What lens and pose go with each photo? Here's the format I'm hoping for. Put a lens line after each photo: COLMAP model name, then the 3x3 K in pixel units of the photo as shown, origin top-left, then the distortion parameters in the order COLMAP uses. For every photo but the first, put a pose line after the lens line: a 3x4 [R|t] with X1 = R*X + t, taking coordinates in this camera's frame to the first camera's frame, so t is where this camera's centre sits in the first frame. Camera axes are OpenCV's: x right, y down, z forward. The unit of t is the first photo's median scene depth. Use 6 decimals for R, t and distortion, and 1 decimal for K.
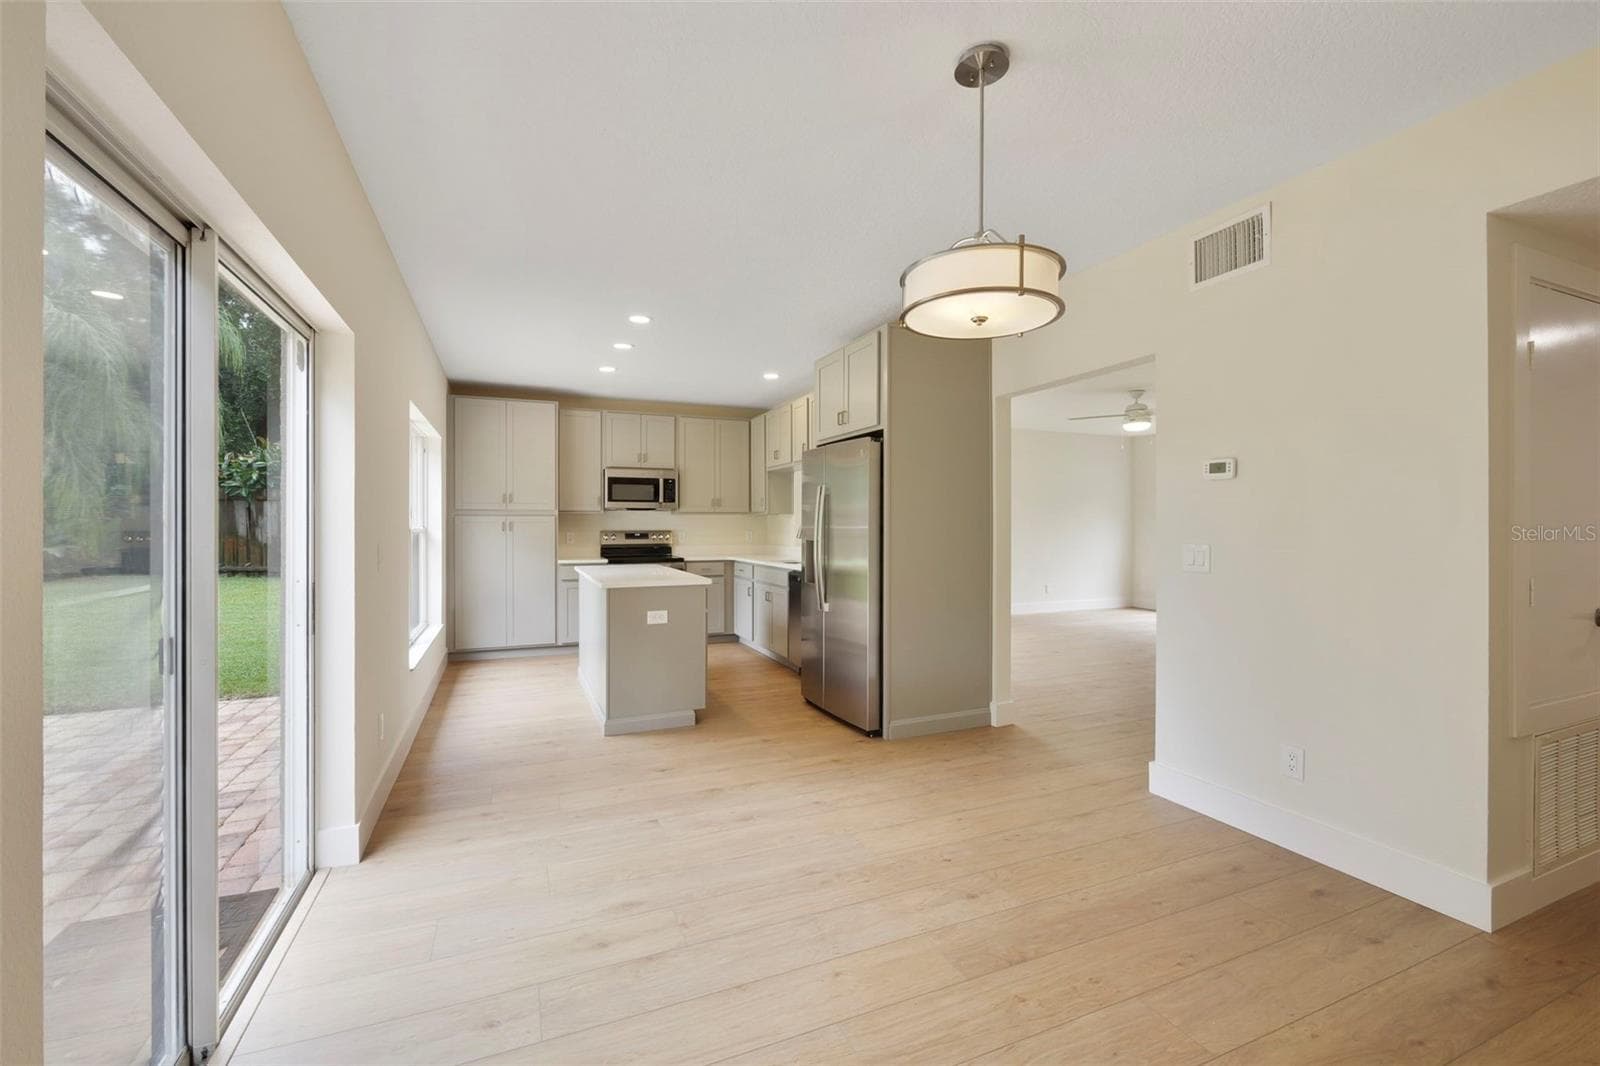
lens RADIAL K [[669.2, 0, 793.6], [0, 669.2, 524.0], [0, 0, 1]] dist [-0.004736, 0.000126]
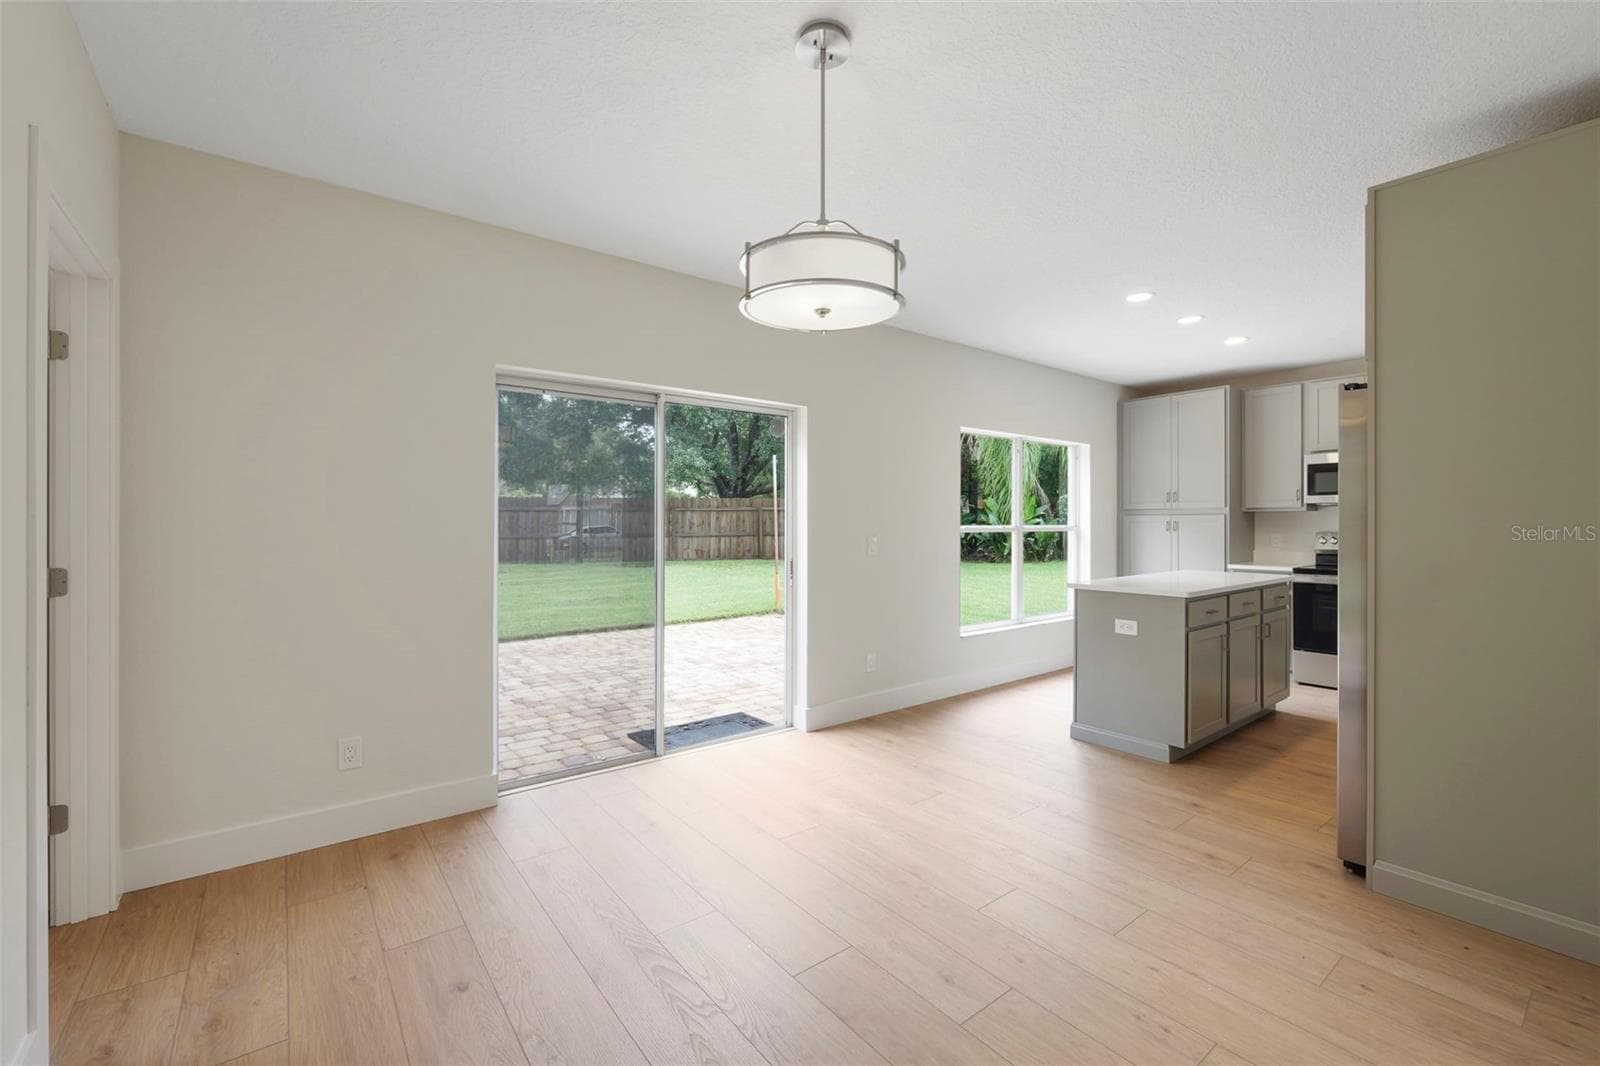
lens RADIAL K [[669.2, 0, 790.2], [0, 669.2, 525.8], [0, 0, 1]] dist [-0.004736, 0.000126]
pose [[0.252007, 0.005510, -0.967710, 0.555203], [-0.001365, 0.999985, 0.005338, -0.001390], [0.967724, -0.000025, 0.252011, 0.336723]]
